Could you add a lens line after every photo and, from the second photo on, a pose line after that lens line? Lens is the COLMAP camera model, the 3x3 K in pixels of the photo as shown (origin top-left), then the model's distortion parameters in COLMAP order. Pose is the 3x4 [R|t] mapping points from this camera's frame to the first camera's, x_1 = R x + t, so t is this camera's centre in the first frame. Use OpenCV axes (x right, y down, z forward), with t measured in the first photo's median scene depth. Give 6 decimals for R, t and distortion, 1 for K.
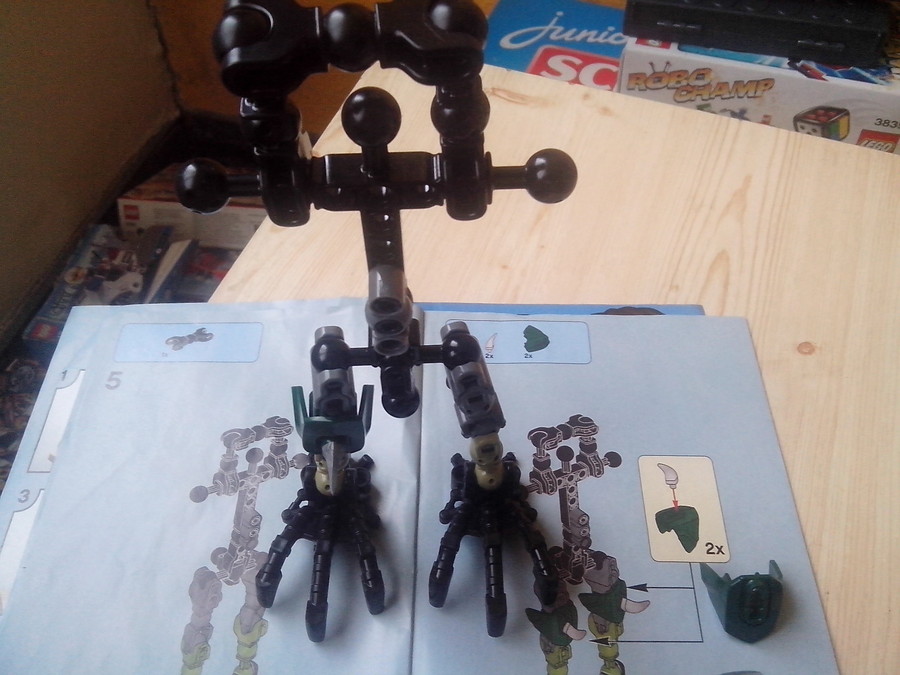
lens RADIAL K [[859.8, 0, 449.2], [0, 859.8, 332.3], [0, 0, 1]] dist [0.049165, -0.123408]
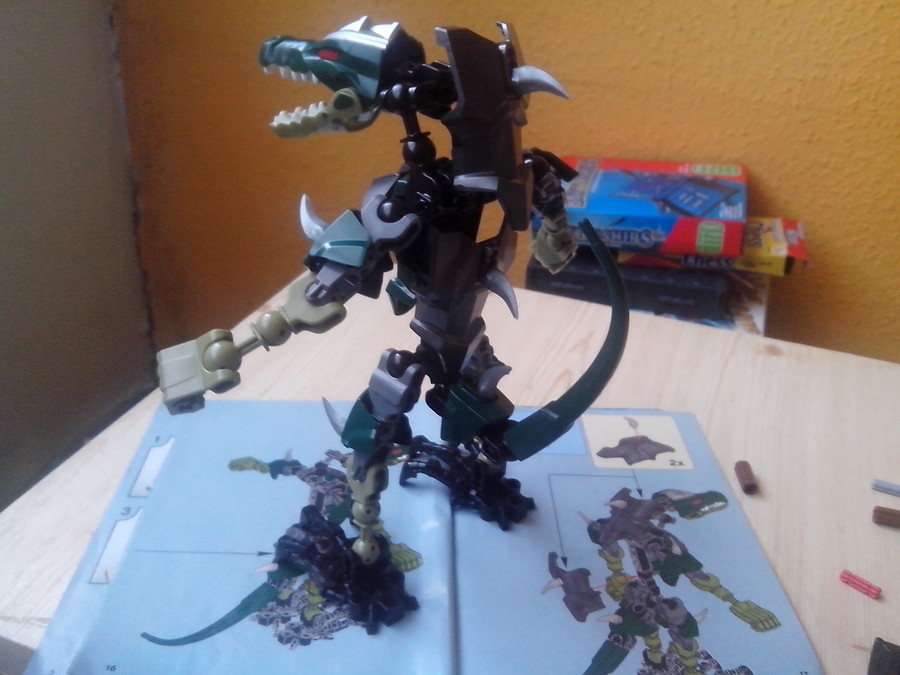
lens RADIAL K [[868.8, 0, 450.0], [0, 868.8, 337.5], [0, 0, 1]] dist [0.065050, -0.195252]
pose [[0.998255, 0.050028, 0.031379, 0.056186], [-0.032879, 0.912223, -0.408373, 0.247915], [-0.049055, 0.406628, 0.912276, -0.135480]]
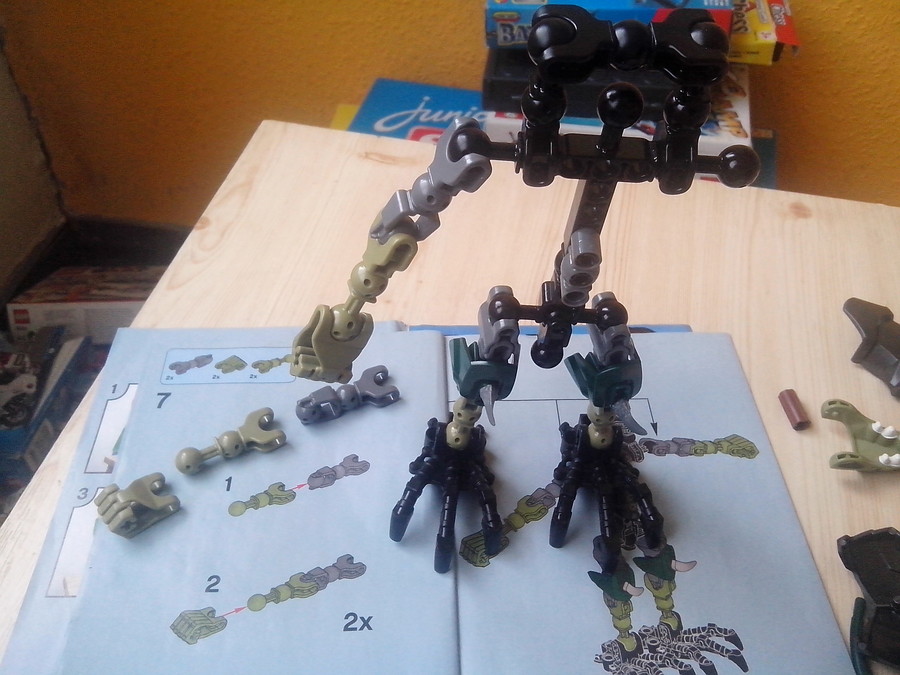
lens RADIAL K [[863.3, 0, 450.6], [0, 863.3, 333.8], [0, 0, 1]] dist [0.070579, -0.194276]
pose [[0.989386, -0.087891, 0.115715, 0.007076], [0.100258, 0.989322, -0.105788, 0.054280], [-0.105182, 0.116266, 0.987633, -0.059472]]
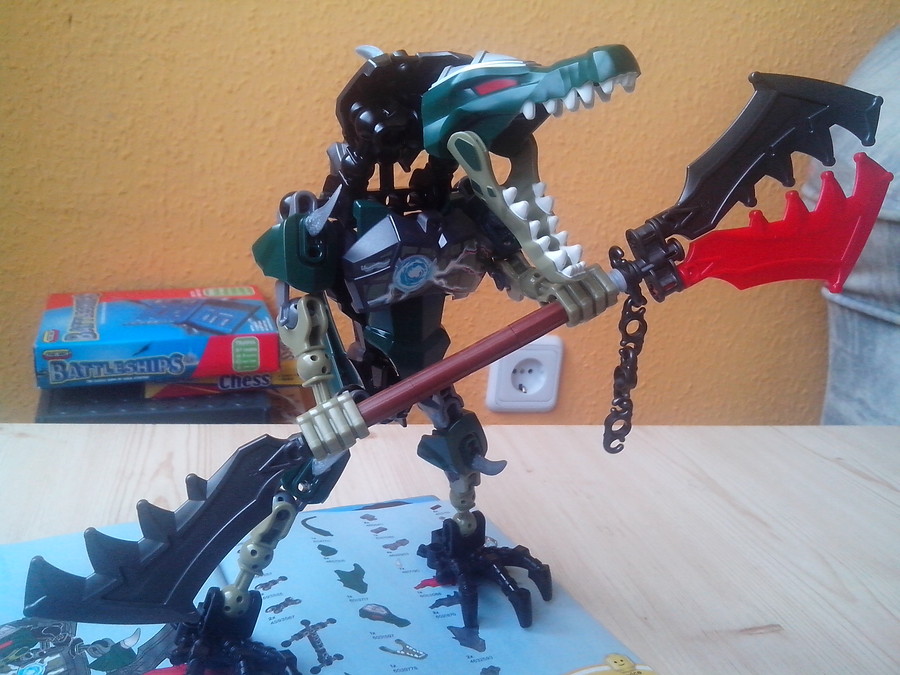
lens RADIAL K [[863.3, 0, 450.6], [0, 863.3, 333.8], [0, 0, 1]] dist [0.070579, -0.194276]
pose [[0.803418, -0.050172, 0.593298, -0.009994], [0.395091, 0.790388, -0.468176, 0.232242], [-0.445446, 0.610548, 0.654835, 0.016559]]
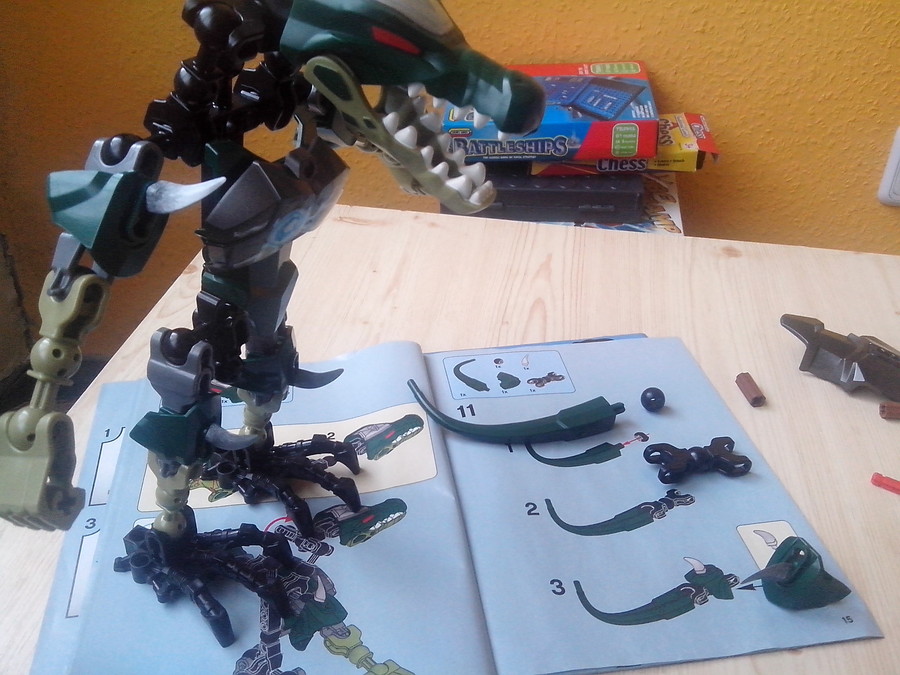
lens RADIAL K [[859.8, 0, 449.2], [0, 859.8, 332.3], [0, 0, 1]] dist [0.049165, -0.123408]
pose [[0.979018, -0.081870, 0.186602, -0.027567], [0.138433, 0.939201, -0.314227, 0.196441], [-0.149531, 0.333466, 0.930828, -0.073759]]
